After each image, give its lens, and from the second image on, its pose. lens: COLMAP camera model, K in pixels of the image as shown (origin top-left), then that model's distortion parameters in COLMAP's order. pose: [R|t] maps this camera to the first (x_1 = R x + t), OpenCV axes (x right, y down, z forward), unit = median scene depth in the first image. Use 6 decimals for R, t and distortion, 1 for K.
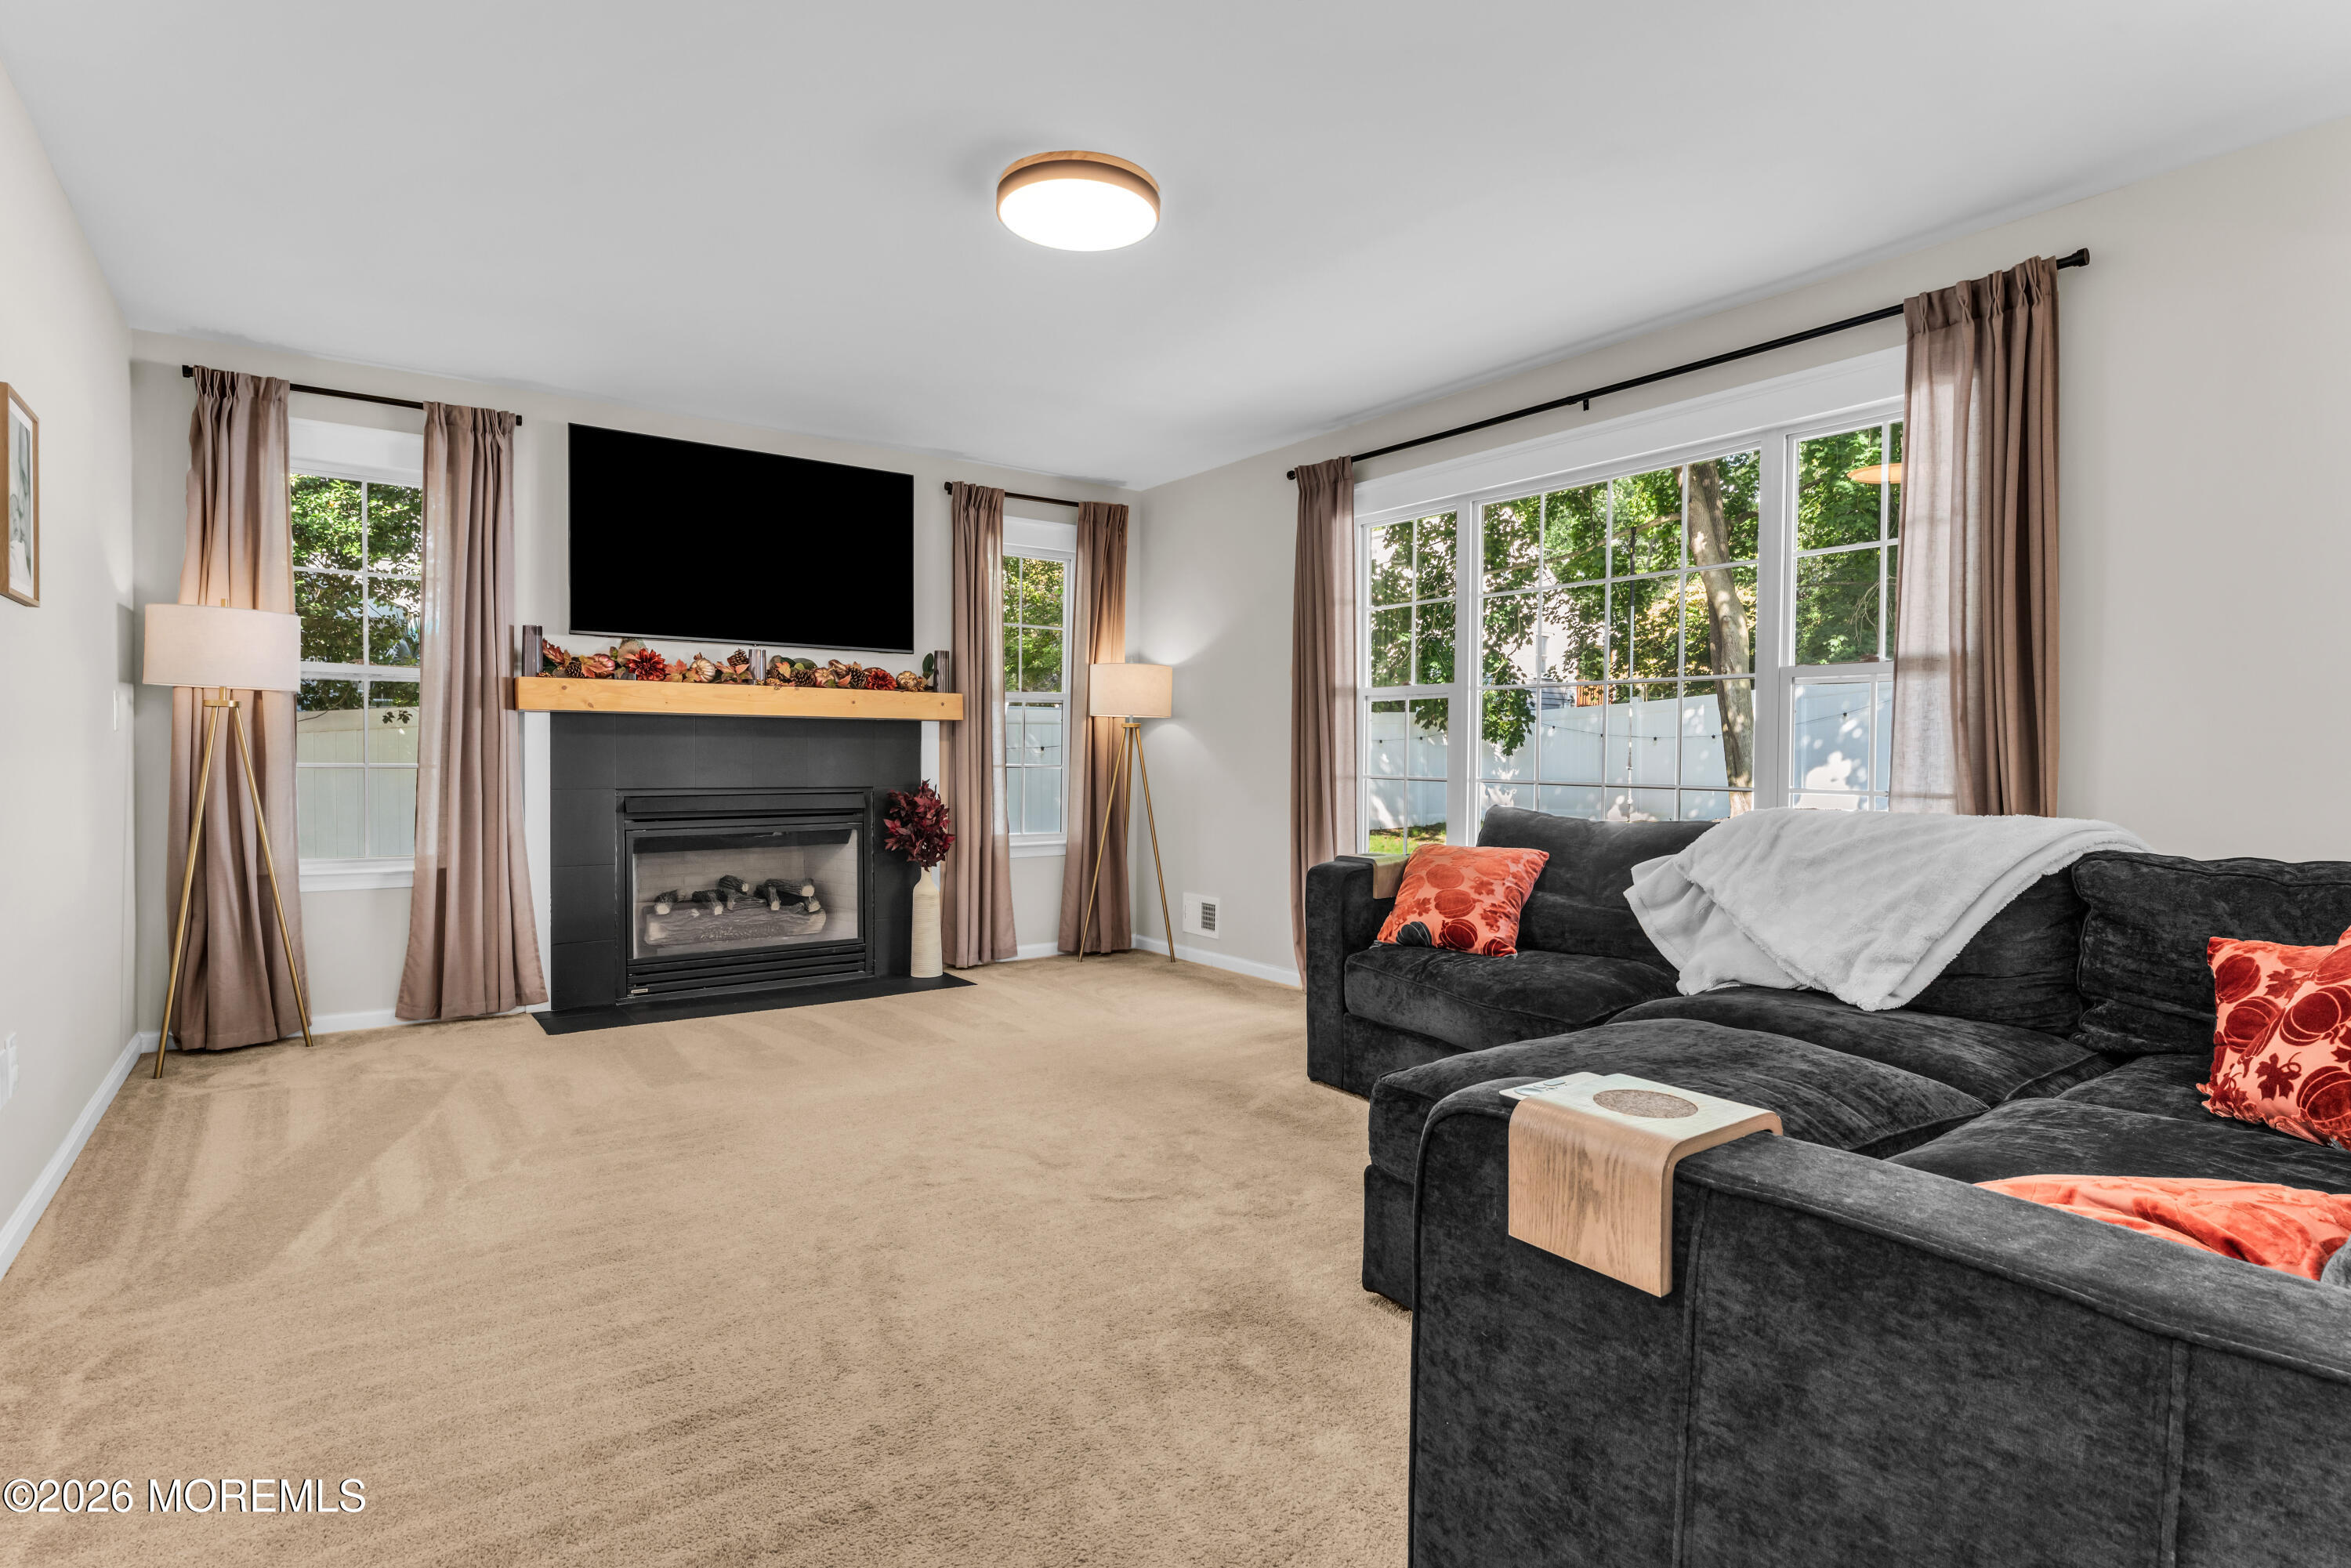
lens RADIAL K [[1210.0, 0, 1174.1], [0, 1210.0, 780.9], [0, 0, 1]] dist [0.000179, 0.000506]
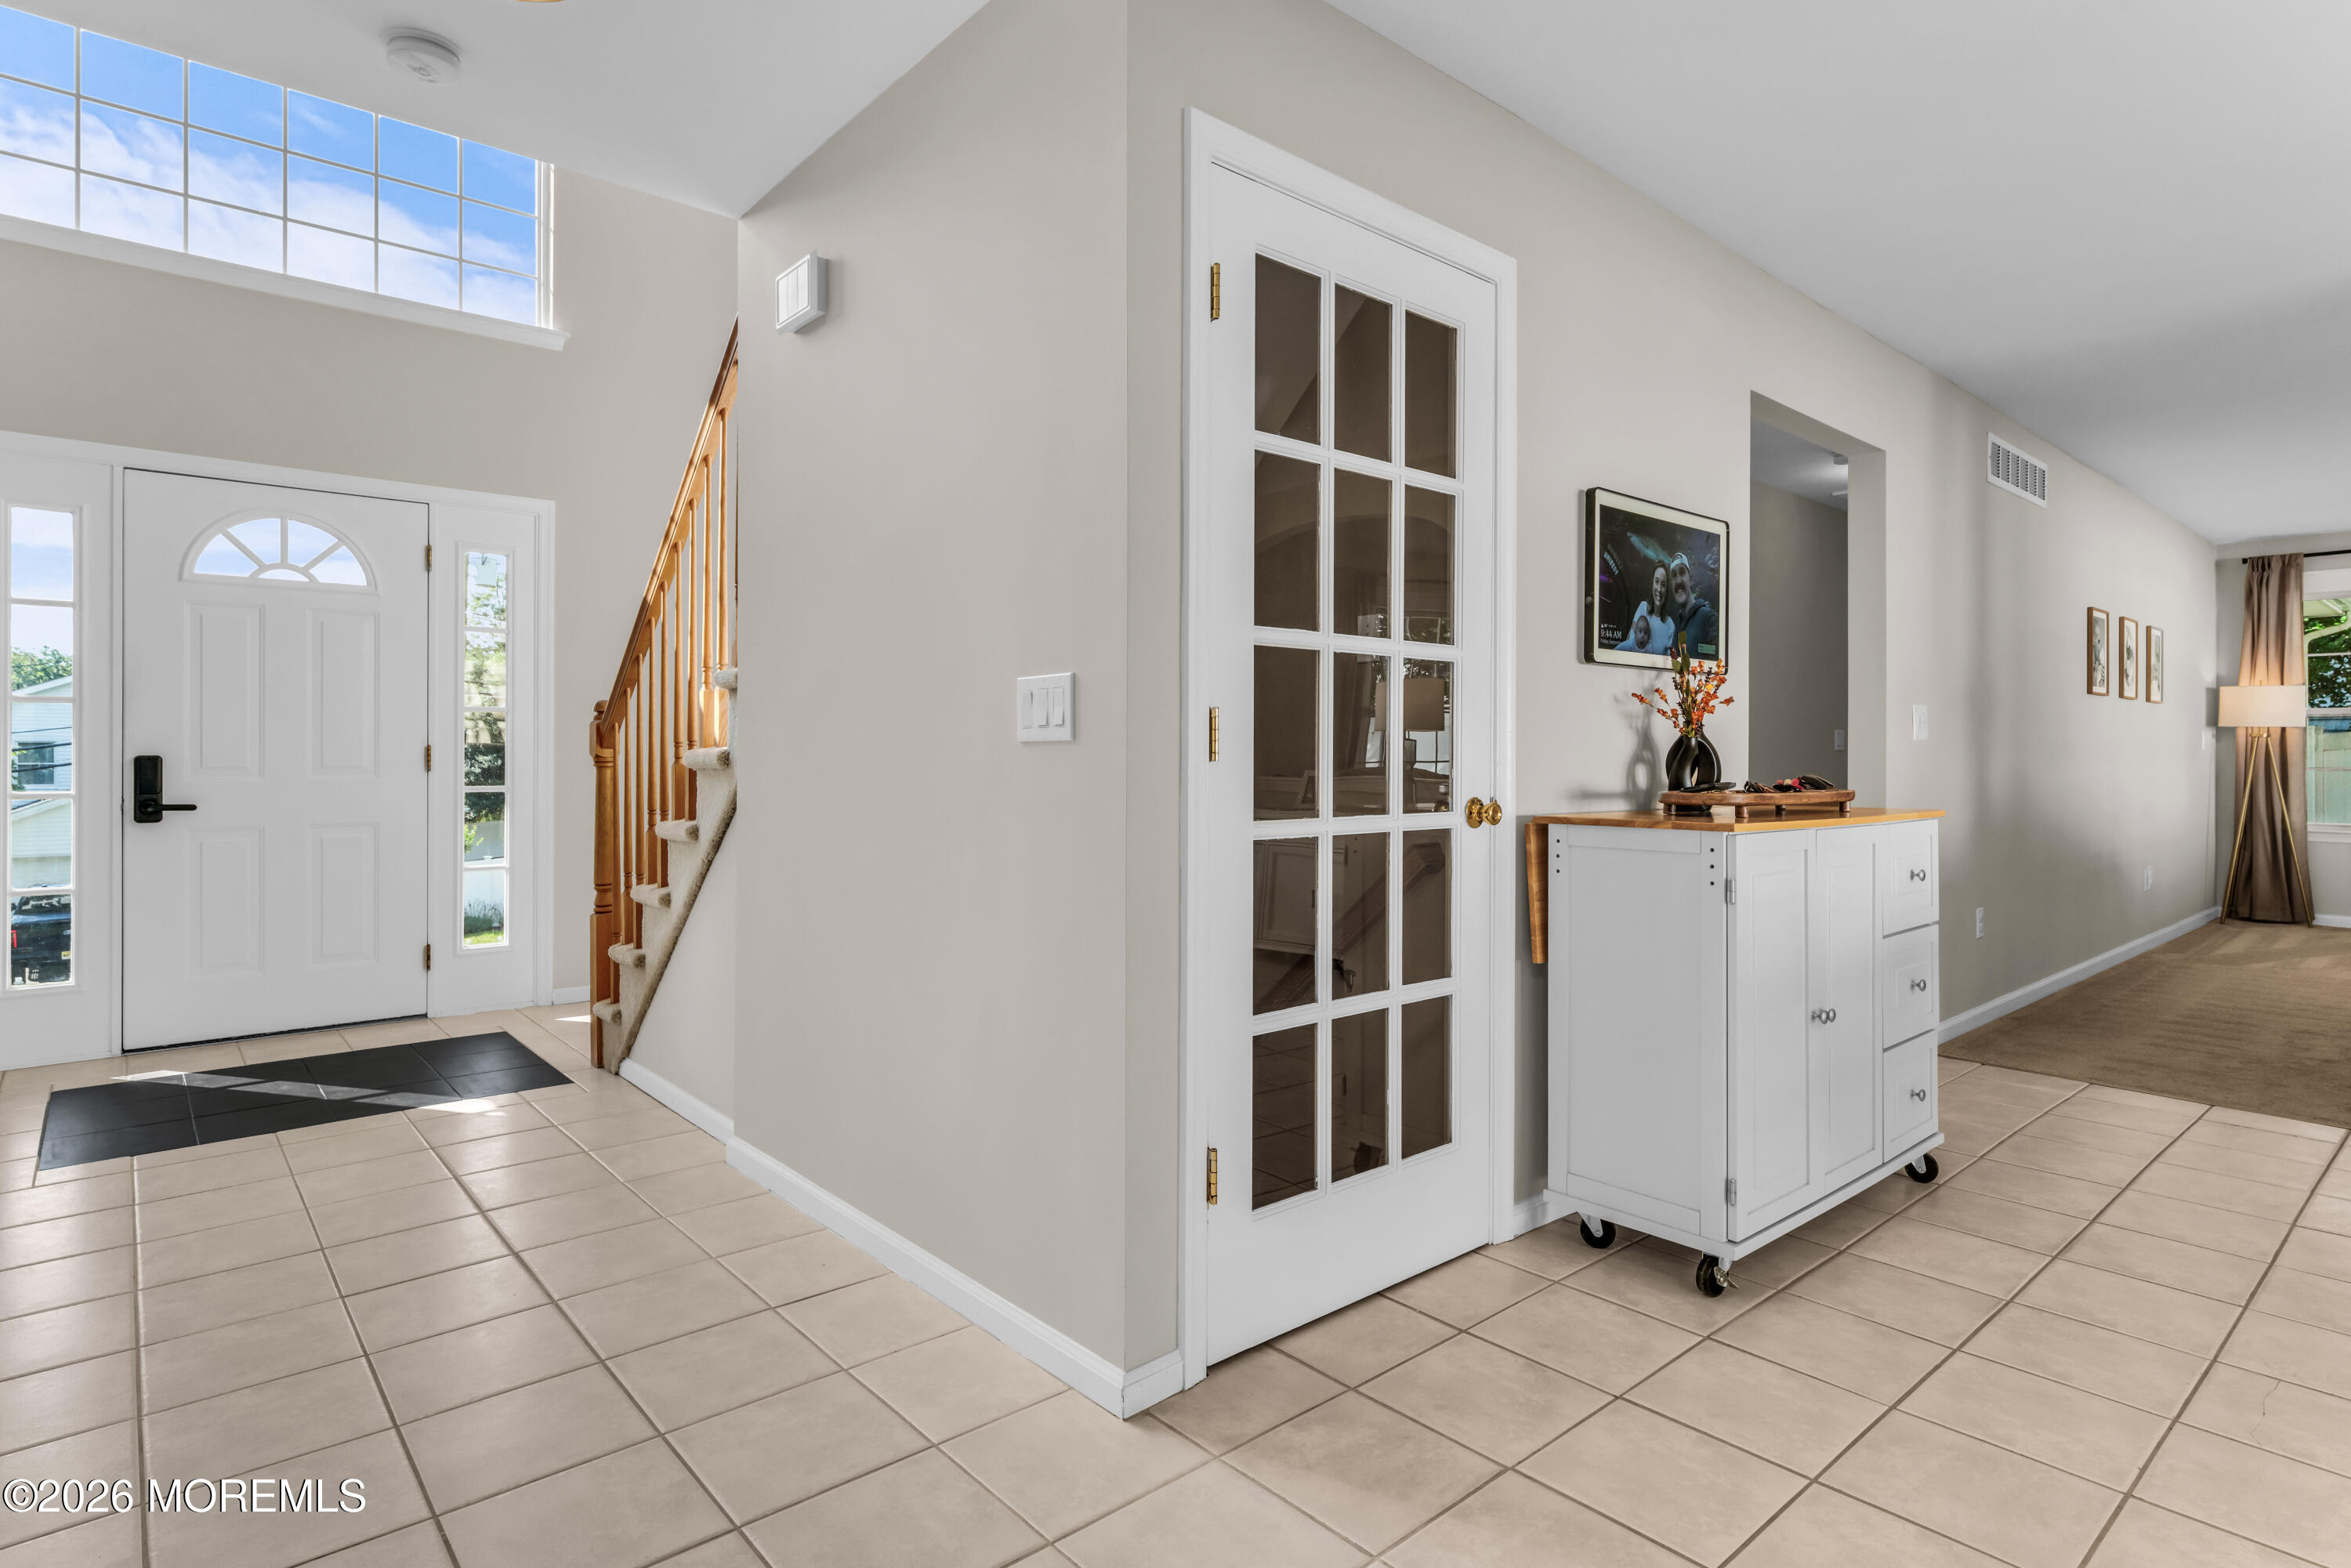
lens RADIAL K [[1210.0, 0, 1168.7], [0, 1210.0, 766.3], [0, 0, 1]] dist [0.000179, 0.000506]
pose [[0.110113, -0.005702, -0.993903, 0.882084], [-0.019995, 0.999768, -0.007951, 0.031891], [0.993718, 0.020748, 0.109974, -0.876798]]
